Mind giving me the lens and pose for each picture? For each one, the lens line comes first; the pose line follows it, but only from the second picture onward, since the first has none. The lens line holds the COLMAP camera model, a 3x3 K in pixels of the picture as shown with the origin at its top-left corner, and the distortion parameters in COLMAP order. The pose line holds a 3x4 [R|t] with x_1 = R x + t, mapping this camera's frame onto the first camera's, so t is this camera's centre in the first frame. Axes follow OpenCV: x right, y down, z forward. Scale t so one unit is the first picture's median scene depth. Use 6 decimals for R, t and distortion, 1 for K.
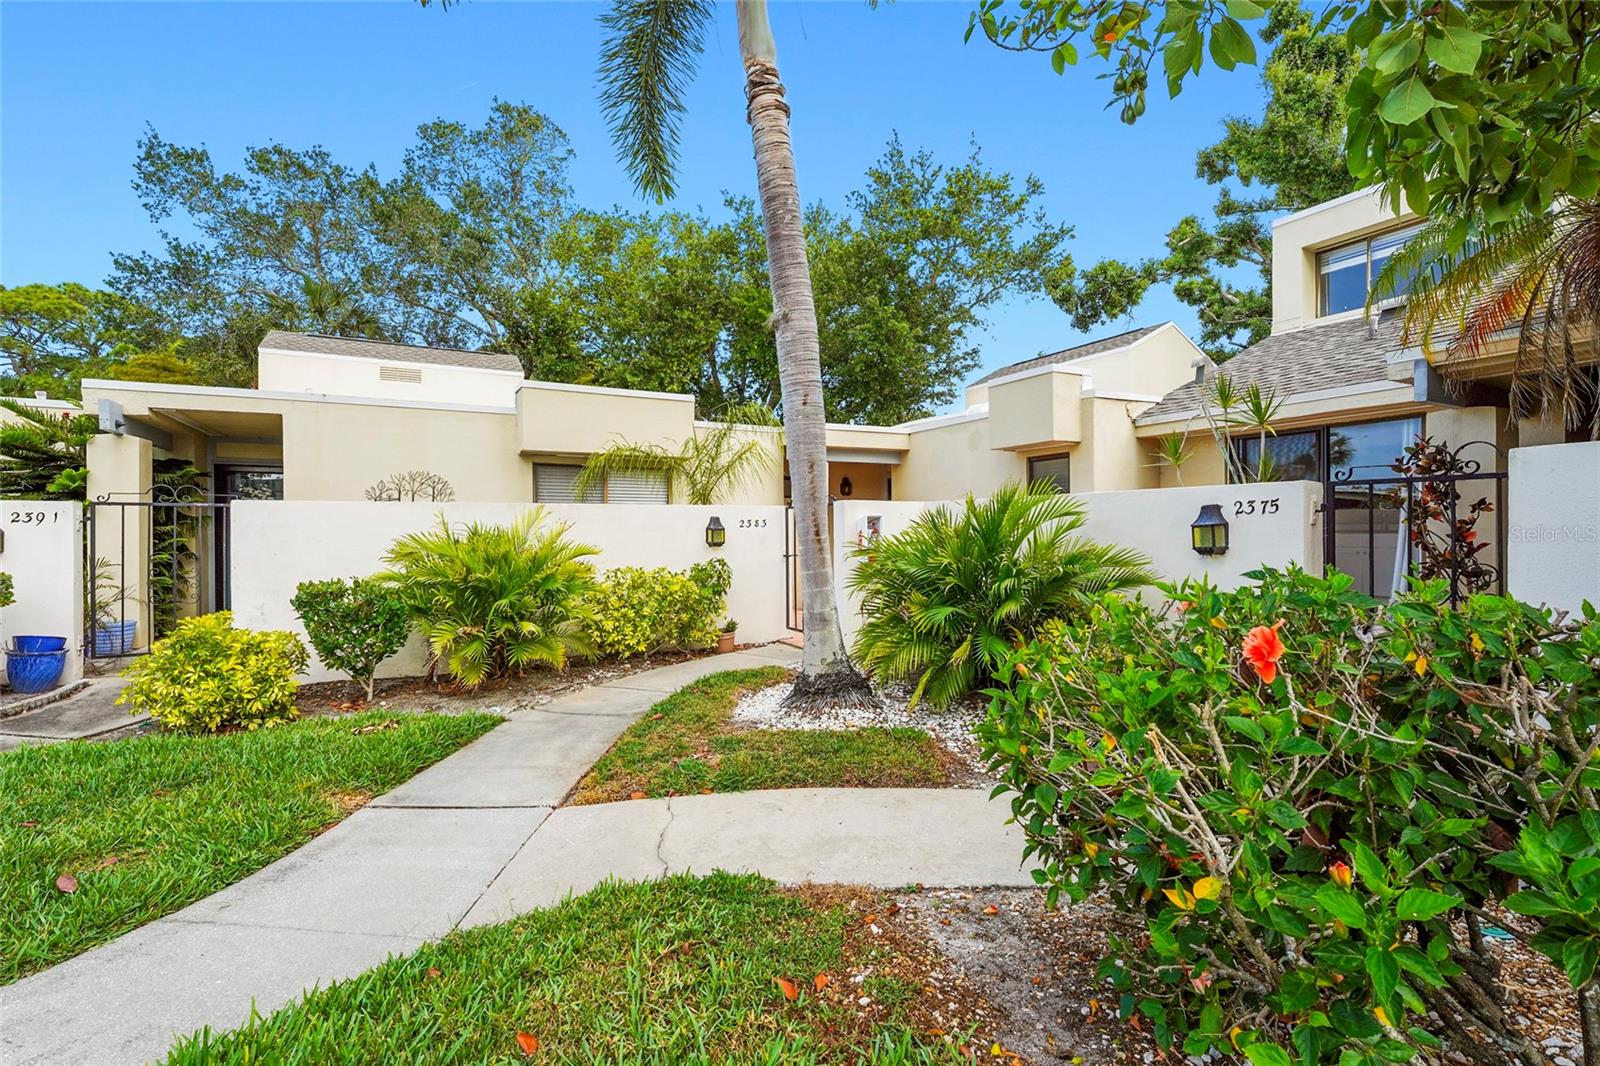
lens RADIAL K [[722.7, 0, 809.4], [0, 722.7, 532.3], [0, 0, 1]] dist [-0.004354, 0.001288]
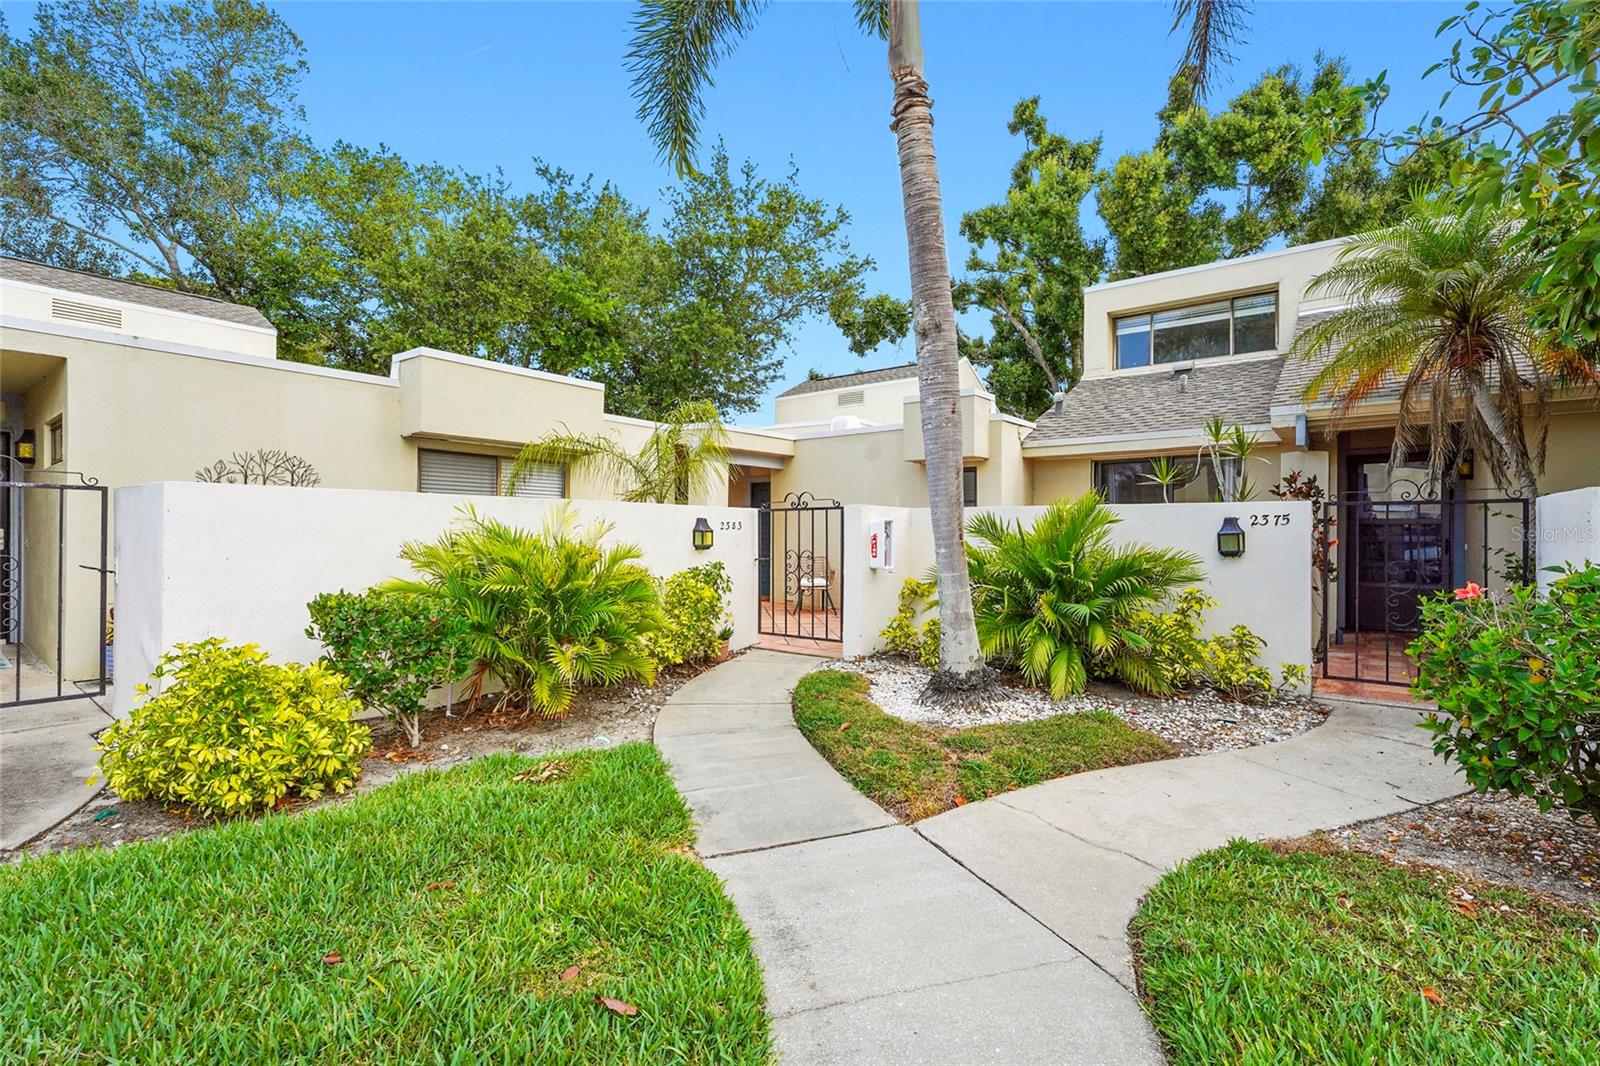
lens RADIAL K [[722.7, 0, 808.5], [0, 722.7, 533.3], [0, 0, 1]] dist [-0.004354, 0.001288]
pose [[0.915522, 0.012251, 0.402081, -0.239580], [-0.010201, 0.999922, -0.007240, 0.002329], [-0.402138, 0.002527, 0.915576, 0.051405]]
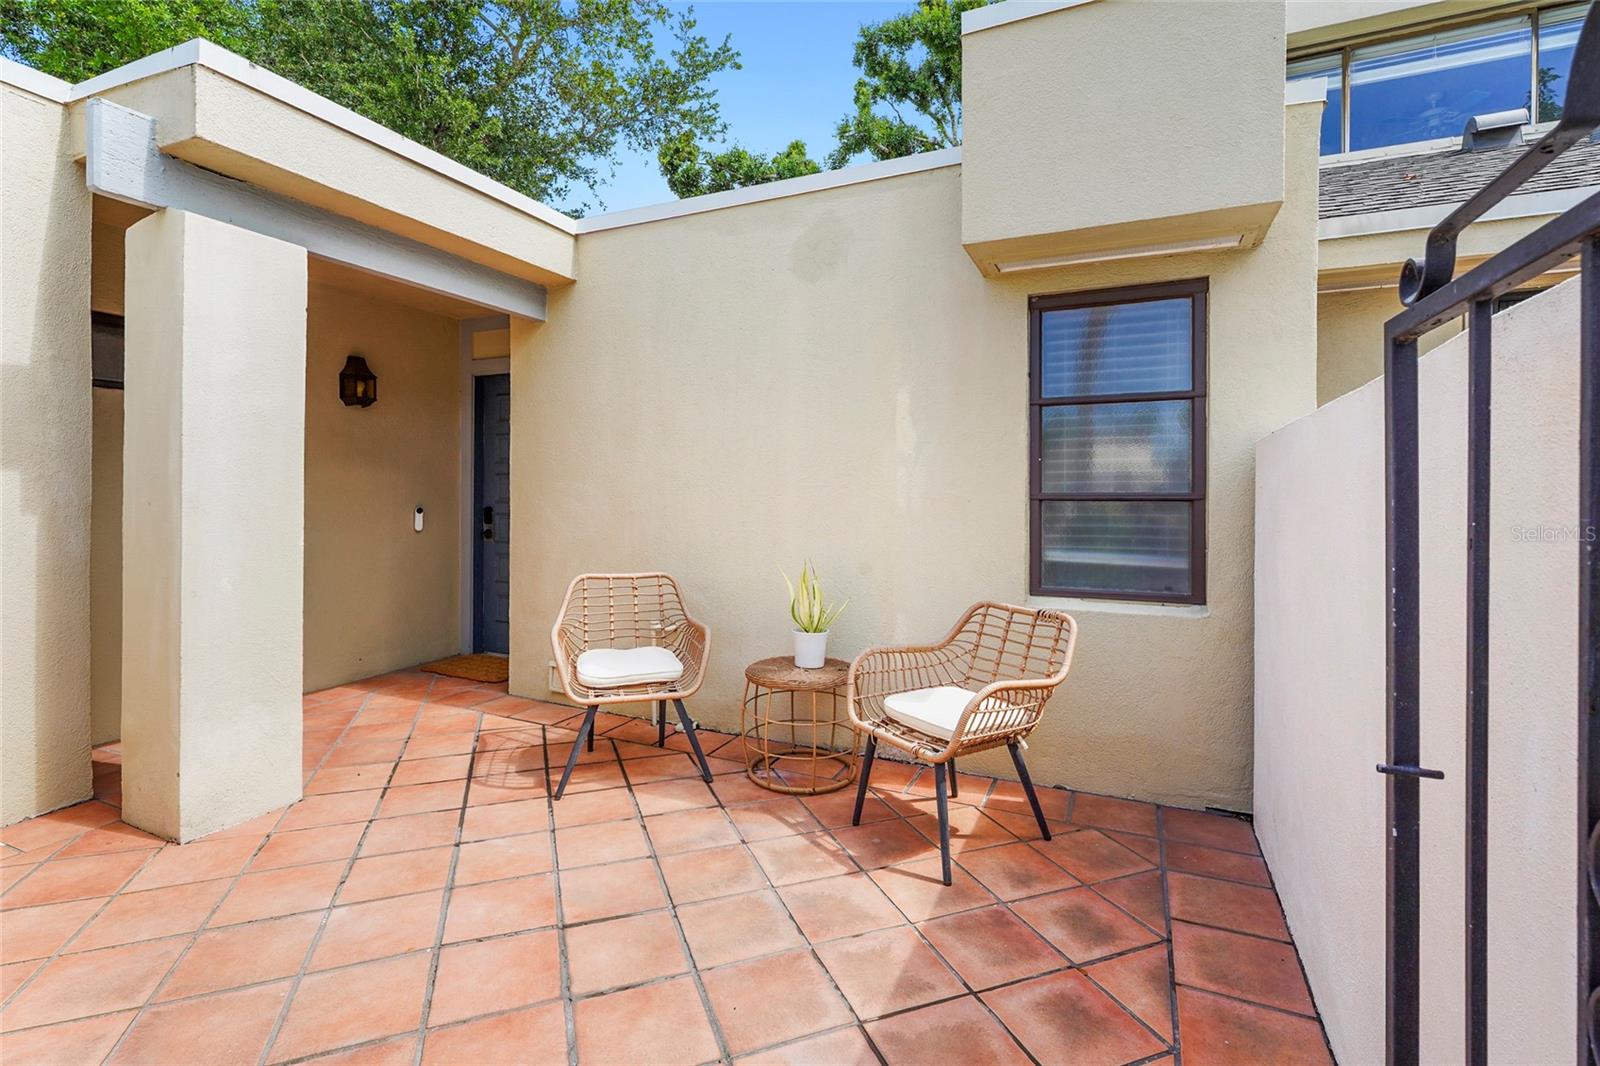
lens RADIAL K [[722.7, 0, 800.1], [0, 722.7, 520.2], [0, 0, 1]] dist [-0.004354, 0.001288]
pose [[0.800880, -0.003615, 0.598814, 0.014993], [-0.009526, 0.999778, 0.018775, -0.003744], [-0.598749, -0.020741, 0.800668, 0.614207]]
